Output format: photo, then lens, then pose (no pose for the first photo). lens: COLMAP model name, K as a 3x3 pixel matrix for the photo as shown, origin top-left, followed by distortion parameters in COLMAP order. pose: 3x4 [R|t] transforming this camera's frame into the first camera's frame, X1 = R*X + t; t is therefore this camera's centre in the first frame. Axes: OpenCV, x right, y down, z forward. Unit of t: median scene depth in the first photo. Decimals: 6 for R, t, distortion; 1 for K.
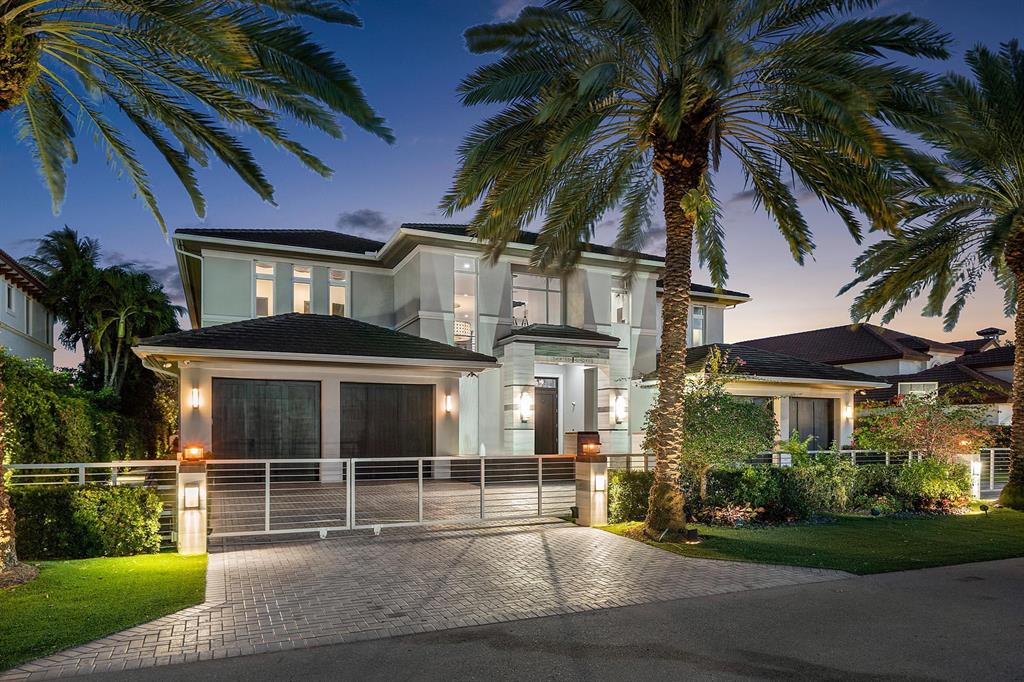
lens RADIAL K [[646.4, 0, 512.0], [0, 646.4, 341.0], [0, 0, 1]] dist [0.004452, 0.001111]
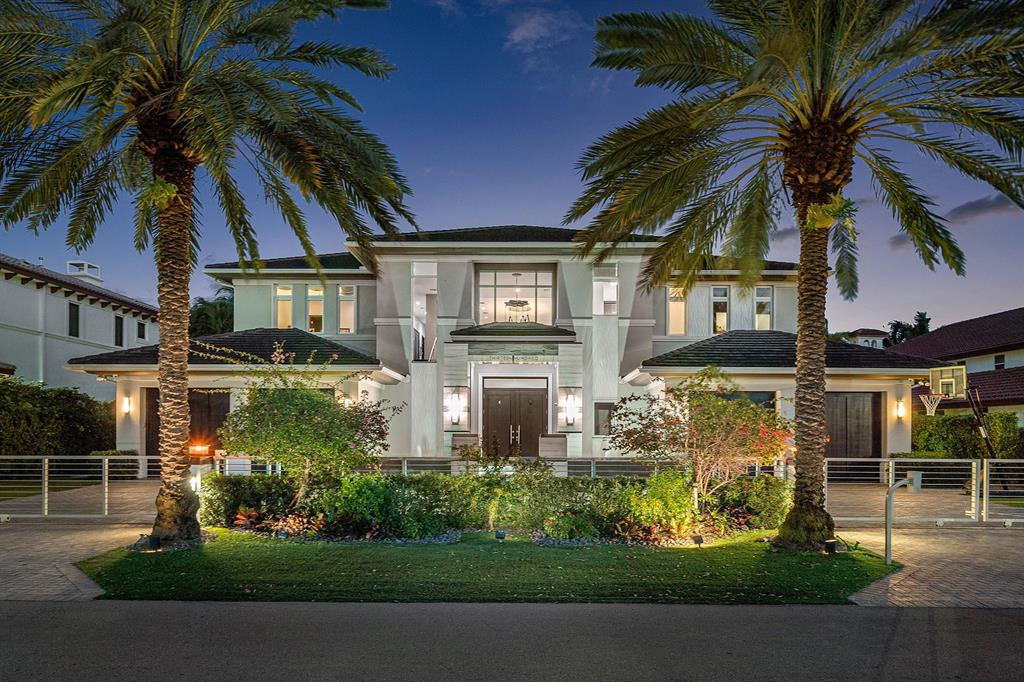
lens RADIAL K [[621.3, 0, 524.1], [0, 621.3, 372.2], [0, 0, 1]] dist [-0.000793, -0.000196]
pose [[0.912105, -0.037269, -0.408259, 0.450674], [0.054593, 0.998032, 0.030859, 0.021216], [0.406305, -0.050435, 0.912345, 0.161140]]
